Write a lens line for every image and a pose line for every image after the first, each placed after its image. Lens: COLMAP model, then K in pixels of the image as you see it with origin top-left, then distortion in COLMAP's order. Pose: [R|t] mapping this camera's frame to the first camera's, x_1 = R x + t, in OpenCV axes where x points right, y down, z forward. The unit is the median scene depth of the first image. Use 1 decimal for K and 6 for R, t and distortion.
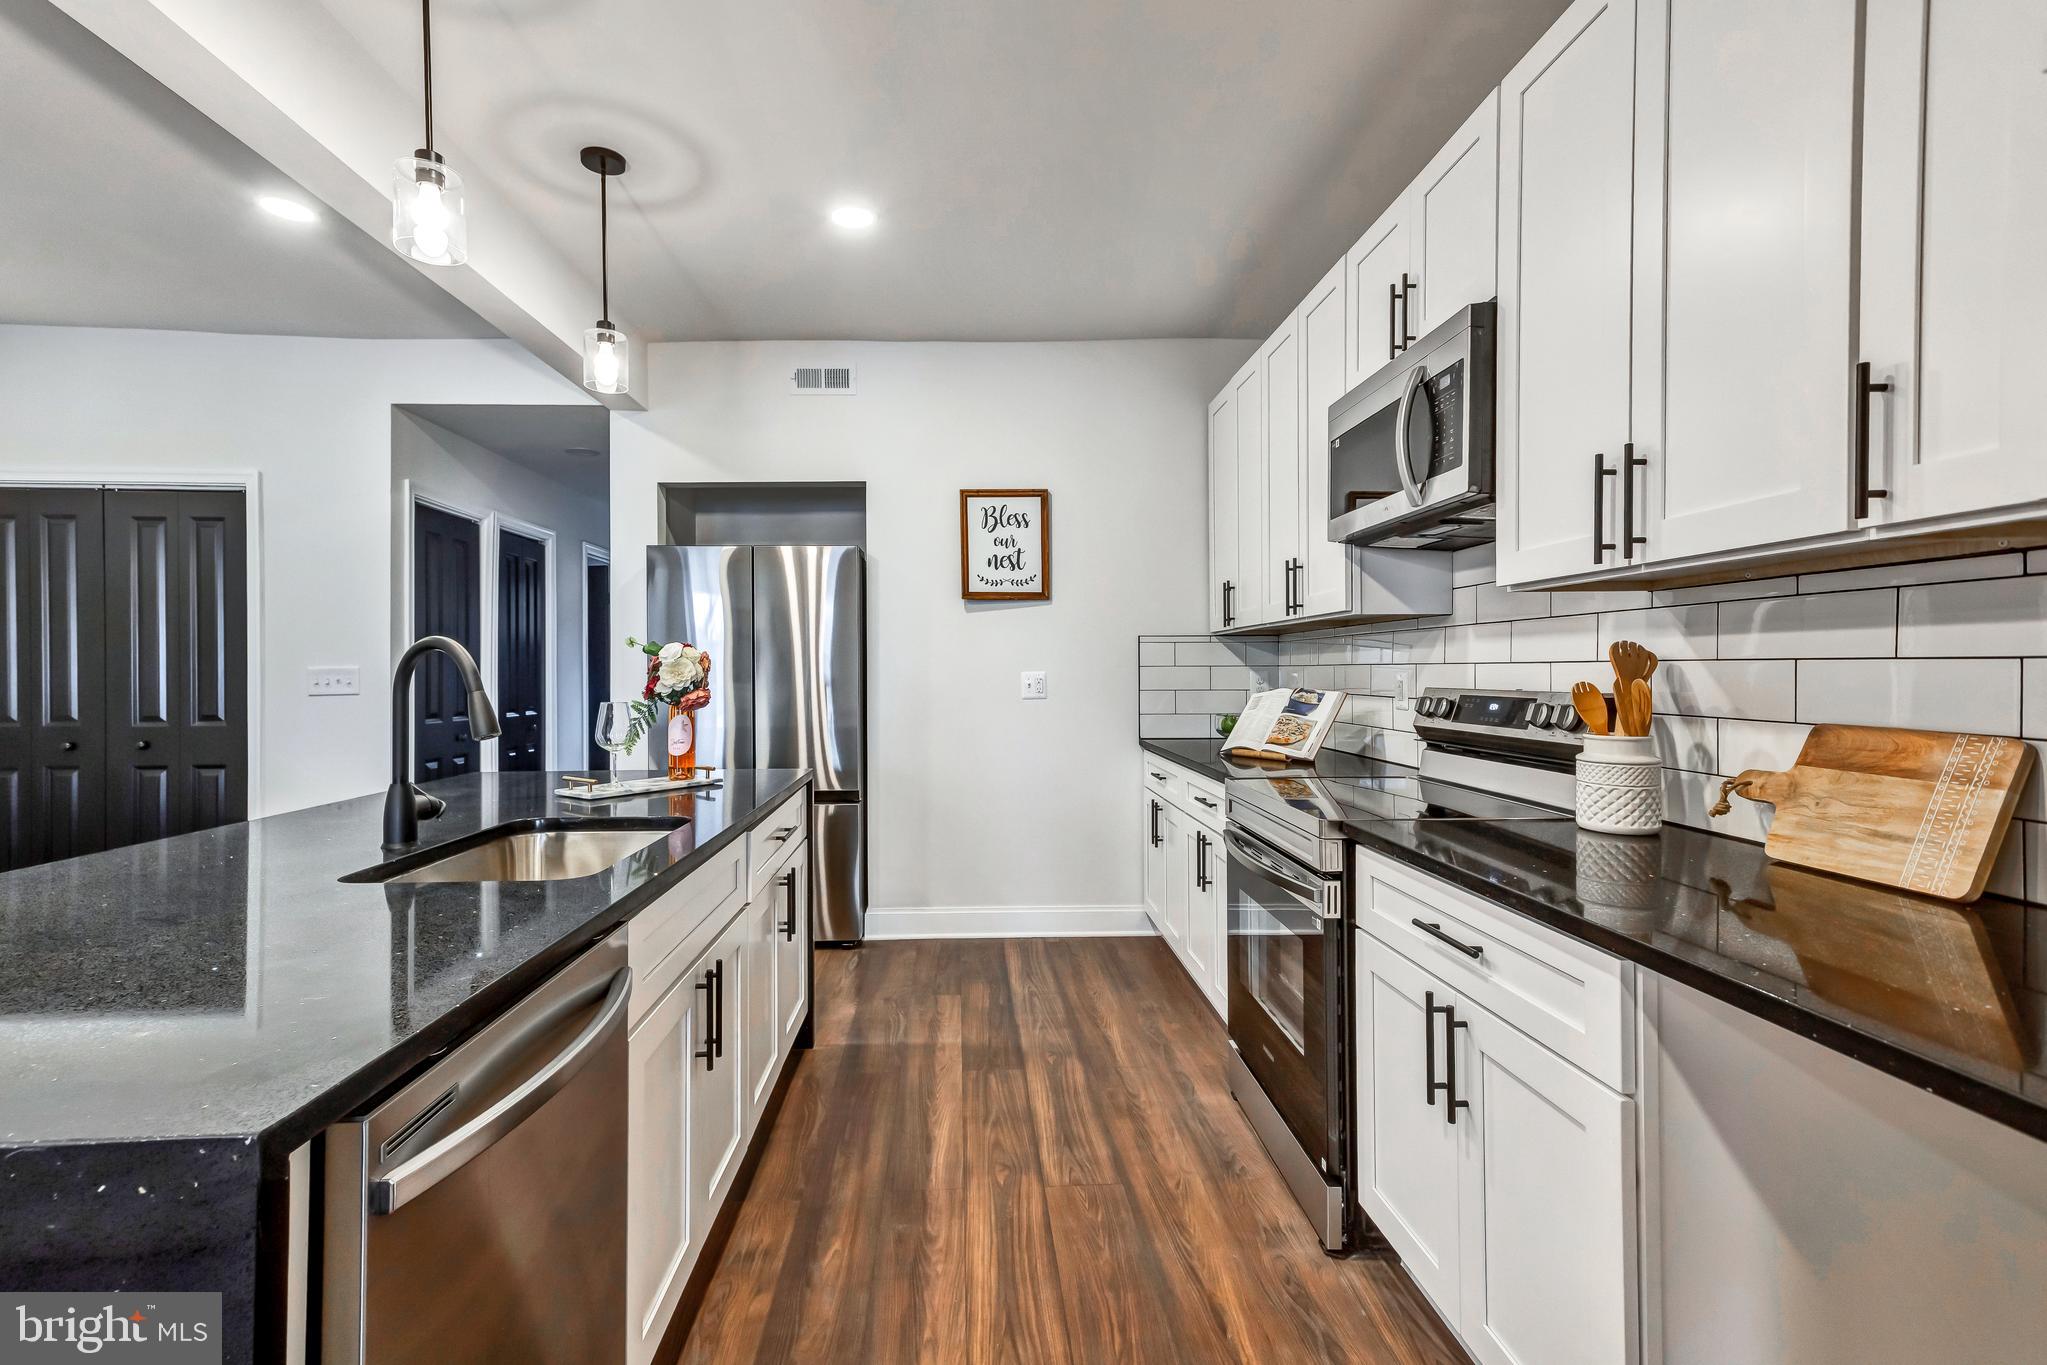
lens RADIAL K [[924.6, 0, 1014.8], [0, 924.6, 676.3], [0, 0, 1]] dist [0.001717, -0.000261]
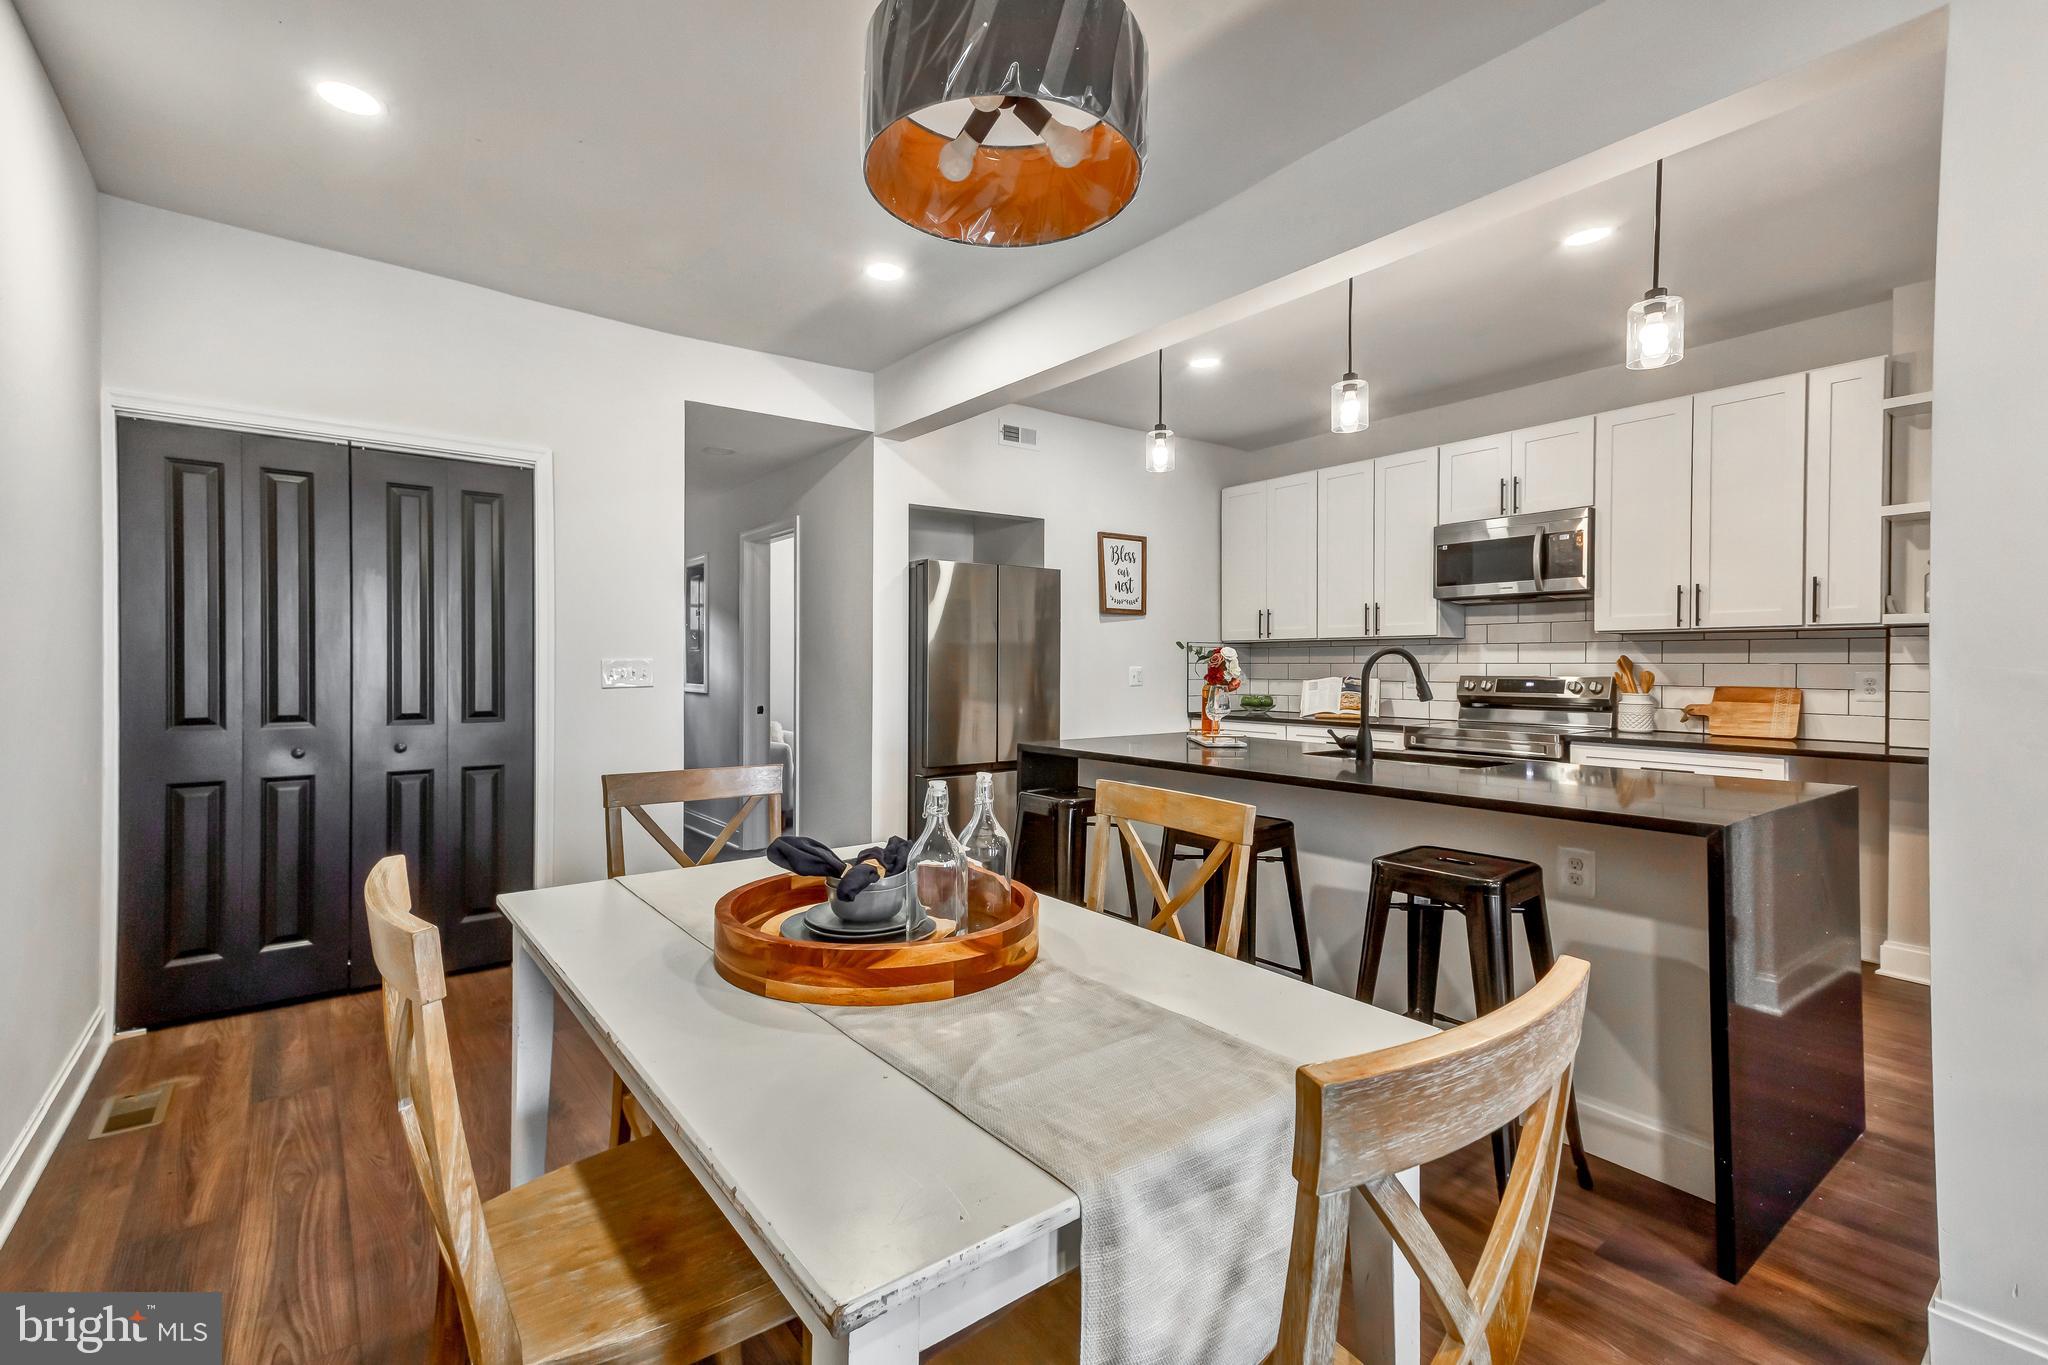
lens RADIAL K [[925.0, 0, 1015.3], [0, 925.0, 676.3], [0, 0, 1]] dist [0.001717, -0.000261]
pose [[0.830175, 0.000443, 0.557503, -0.940628], [-0.001807, 0.999997, 0.001897, 0.007212], [-0.557501, -0.002582, 0.830173, -0.054512]]
